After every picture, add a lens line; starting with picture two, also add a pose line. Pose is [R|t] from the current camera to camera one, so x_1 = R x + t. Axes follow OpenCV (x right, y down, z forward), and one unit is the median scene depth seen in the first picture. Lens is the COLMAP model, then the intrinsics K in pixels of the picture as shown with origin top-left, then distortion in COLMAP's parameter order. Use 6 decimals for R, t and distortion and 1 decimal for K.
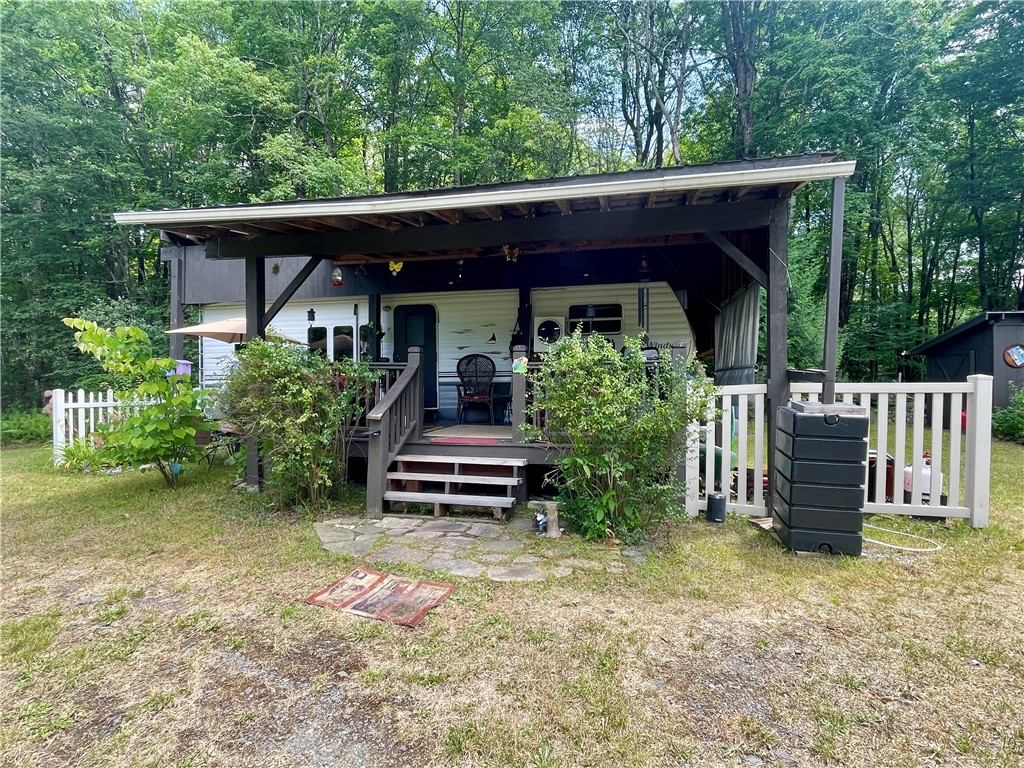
lens RADIAL K [[546.9, 0, 512.0], [0, 546.9, 384.0], [0, 0, 1]] dist [0.000587, -0.000037]
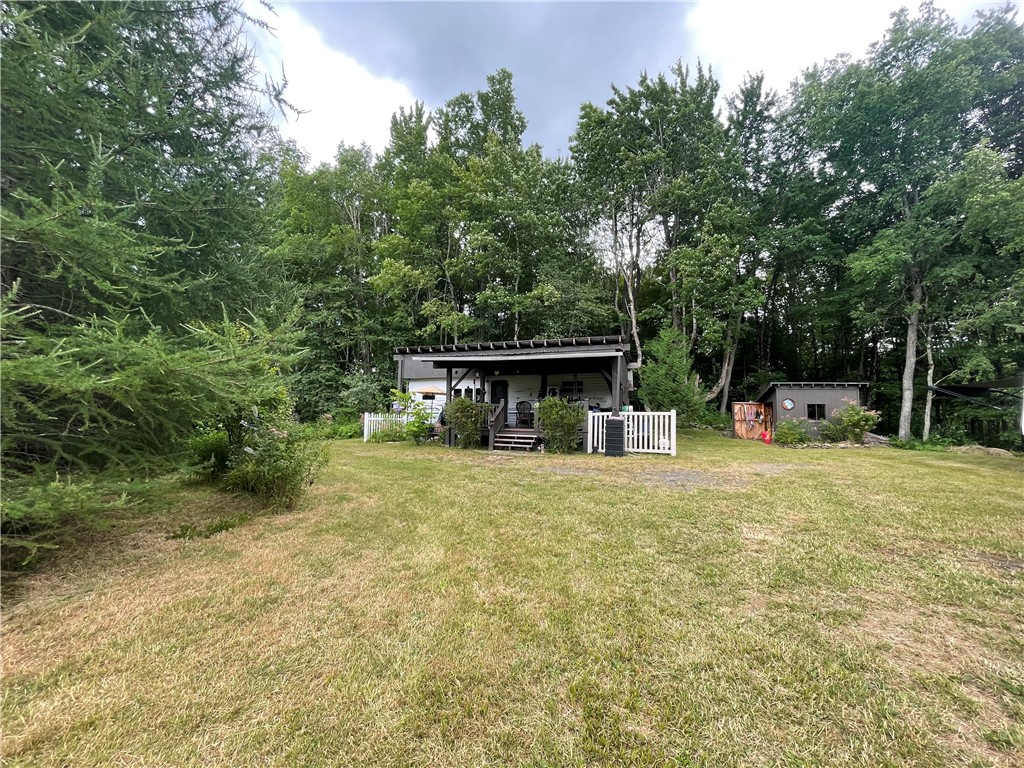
lens RADIAL K [[415.1, 0, 512.0], [0, 415.1, 384.0], [0, 0, 1]] dist [0.000081, -0.000036]
pose [[0.994656, 0.006907, -0.103009, 0.125401], [-0.016120, 0.995912, -0.088877, 0.060349], [0.101974, 0.090063, 0.990702, -1.445326]]
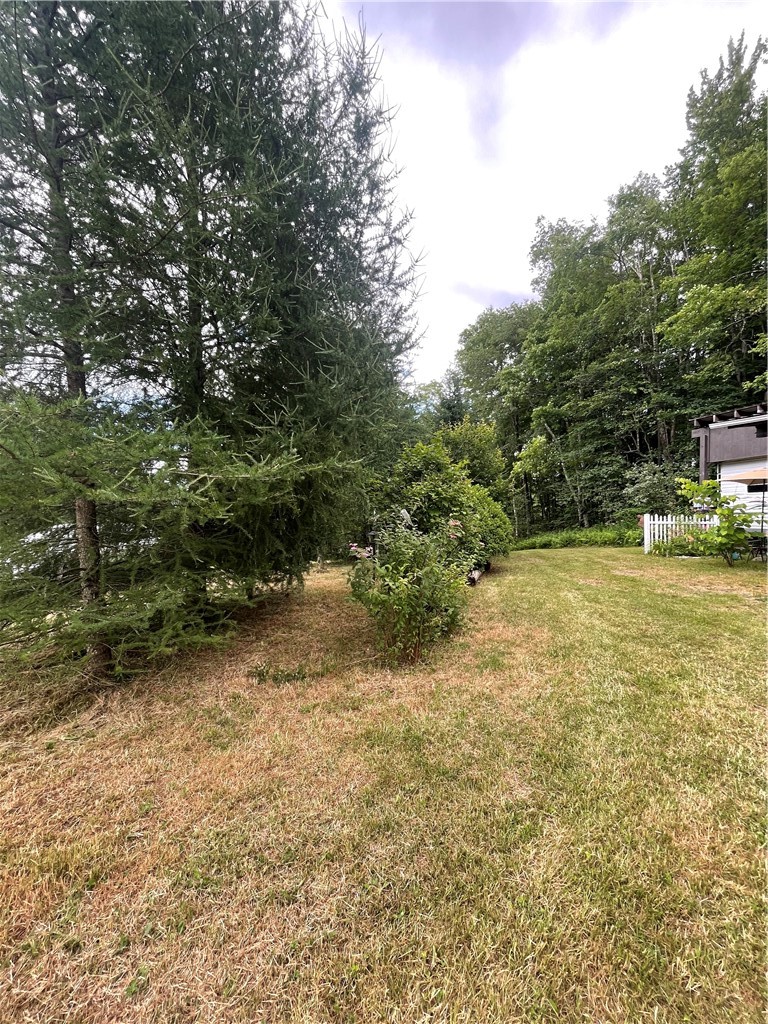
lens RADIAL K [[415.1, 0, 384.0], [0, 415.1, 512.0], [0, 0, 1]] dist [0.000081, -0.000036]
pose [[0.467288, -0.002331, -0.884102, 0.066045], [-0.012197, 0.999884, -0.009083, 0.042391], [0.884021, 0.015028, 0.467206, -0.803595]]
